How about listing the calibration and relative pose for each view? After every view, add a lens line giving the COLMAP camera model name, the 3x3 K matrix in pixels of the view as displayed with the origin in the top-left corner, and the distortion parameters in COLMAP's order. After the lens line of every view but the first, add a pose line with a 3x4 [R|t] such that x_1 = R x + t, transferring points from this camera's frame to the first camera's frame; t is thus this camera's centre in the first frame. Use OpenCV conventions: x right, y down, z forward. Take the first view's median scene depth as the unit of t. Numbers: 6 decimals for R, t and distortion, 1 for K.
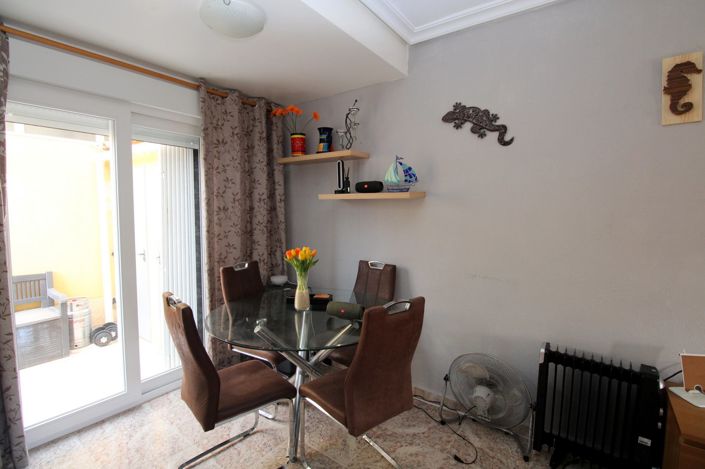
lens RADIAL K [[330.6, 0, 353.0], [0, 330.6, 226.9], [0, 0, 1]] dist [-0.000298, -0.013666]
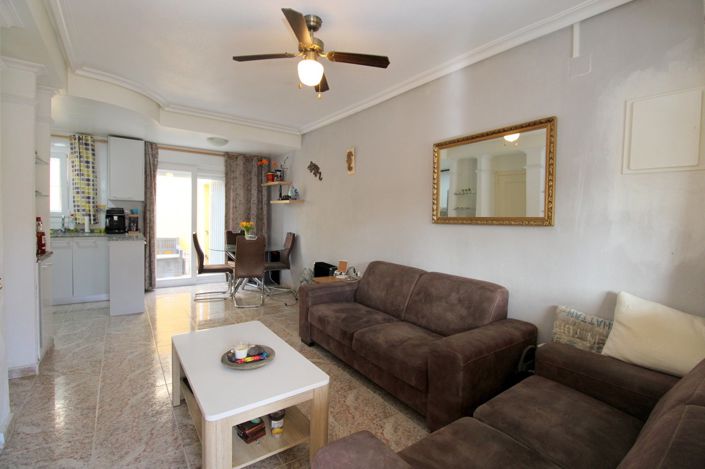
lens RADIAL K [[330.6, 0, 353.0], [0, 330.6, 226.9], [0, 0, 1]] dist [-0.000298, -0.013666]
pose [[0.947562, 0.030251, -0.318137, 1.093307], [-0.037128, 0.999189, -0.015574, 0.085663], [0.317408, 0.026569, 0.947917, -0.878256]]
